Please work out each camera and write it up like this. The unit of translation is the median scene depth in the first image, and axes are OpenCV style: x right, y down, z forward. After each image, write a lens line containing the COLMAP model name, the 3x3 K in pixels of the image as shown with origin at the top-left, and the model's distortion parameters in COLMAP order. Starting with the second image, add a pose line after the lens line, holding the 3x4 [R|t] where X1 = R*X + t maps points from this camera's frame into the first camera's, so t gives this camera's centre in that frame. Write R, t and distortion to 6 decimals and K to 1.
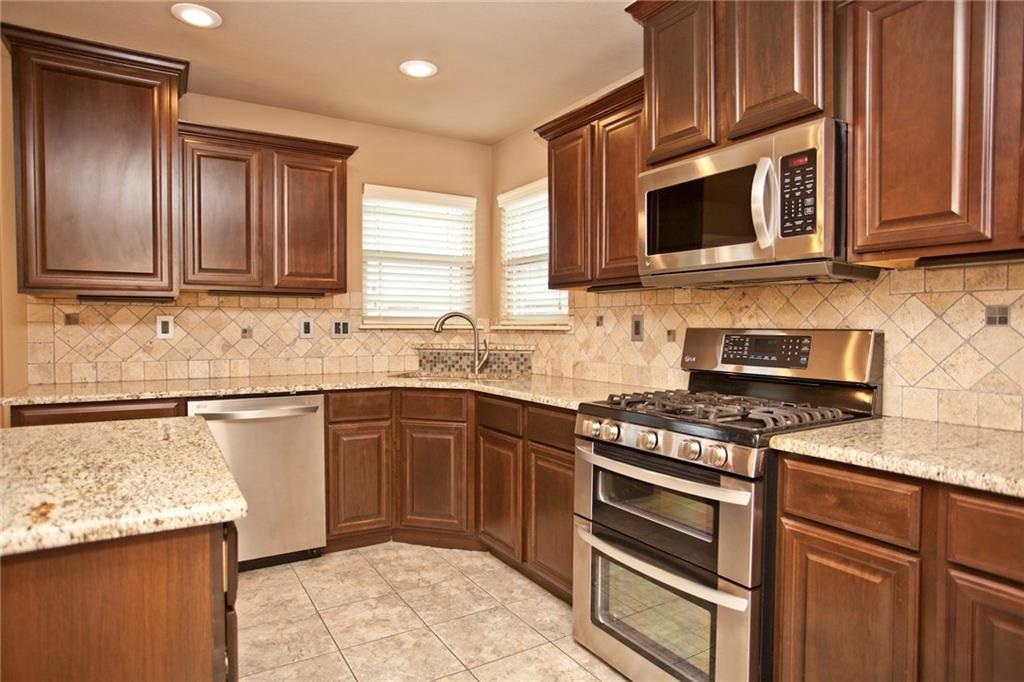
lens RADIAL K [[606.5, 0, 507.2], [0, 606.5, 340.5], [0, 0, 1]] dist [-0.024505, 0.001360]
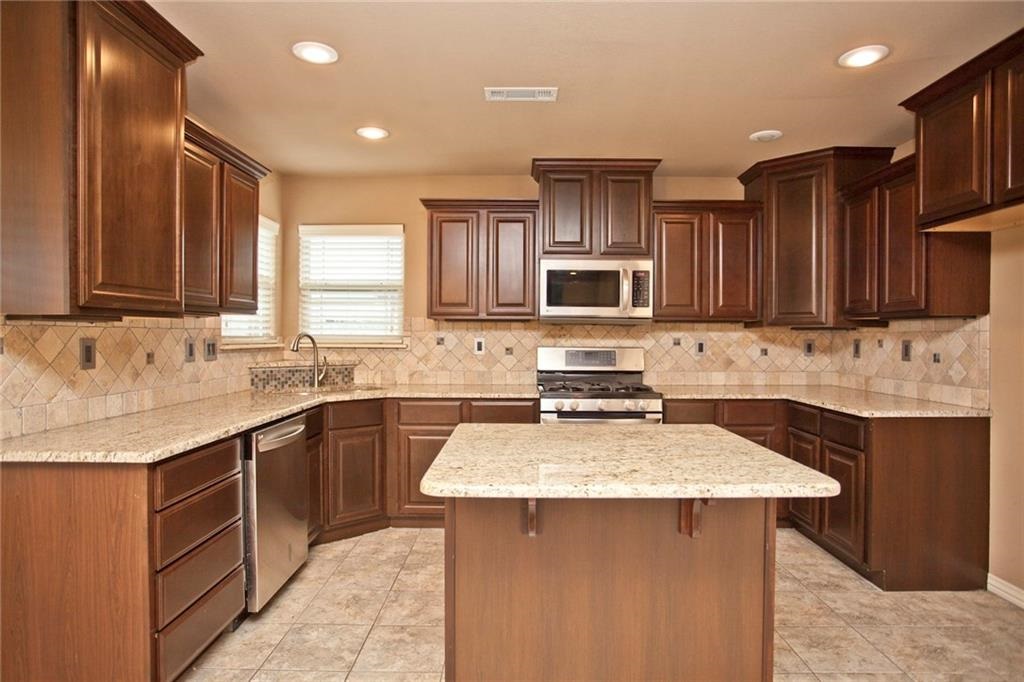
lens RADIAL K [[601.8, 0, 509.0], [0, 601.8, 343.9], [0, 0, 1]] dist [-0.024836, 0.003161]
pose [[0.512565, -0.013278, 0.858546, -0.987011], [0.014511, 0.999872, 0.006800, -0.033855], [-0.858526, 0.008973, 0.512692, 0.155246]]
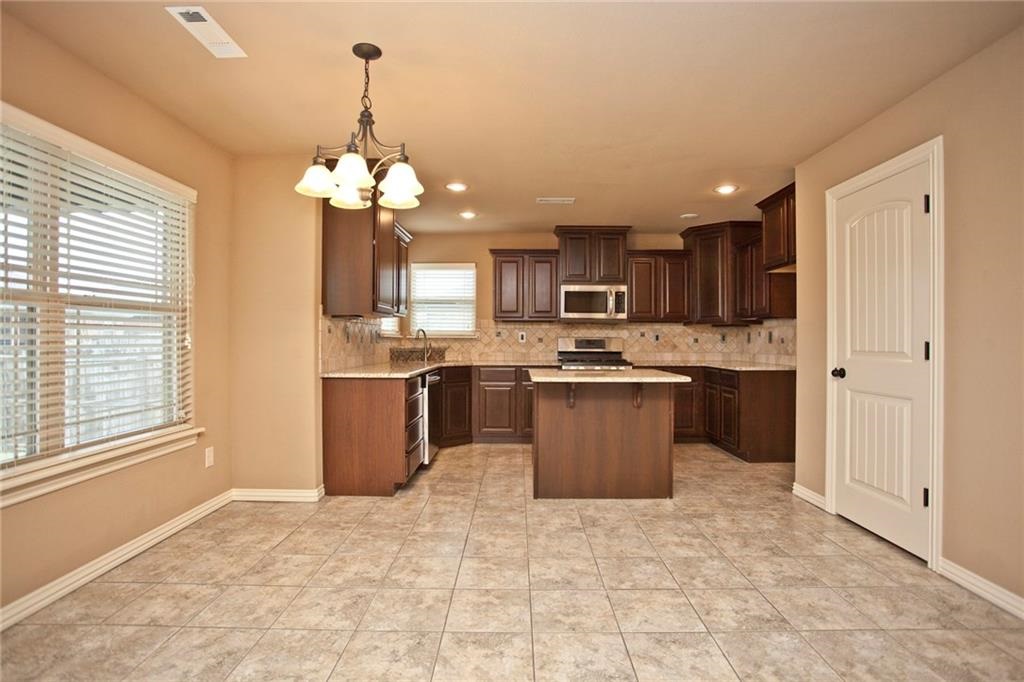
lens RADIAL K [[519.9, 0, 508.4], [0, 519.9, 335.7], [0, 0, 1]] dist [-0.052753, 0.011829]
pose [[0.520242, 0.005078, 0.854004, -1.547847], [0.015393, 0.999764, -0.015321, 0.004538], [-0.853880, 0.021116, 0.520041, -0.056434]]
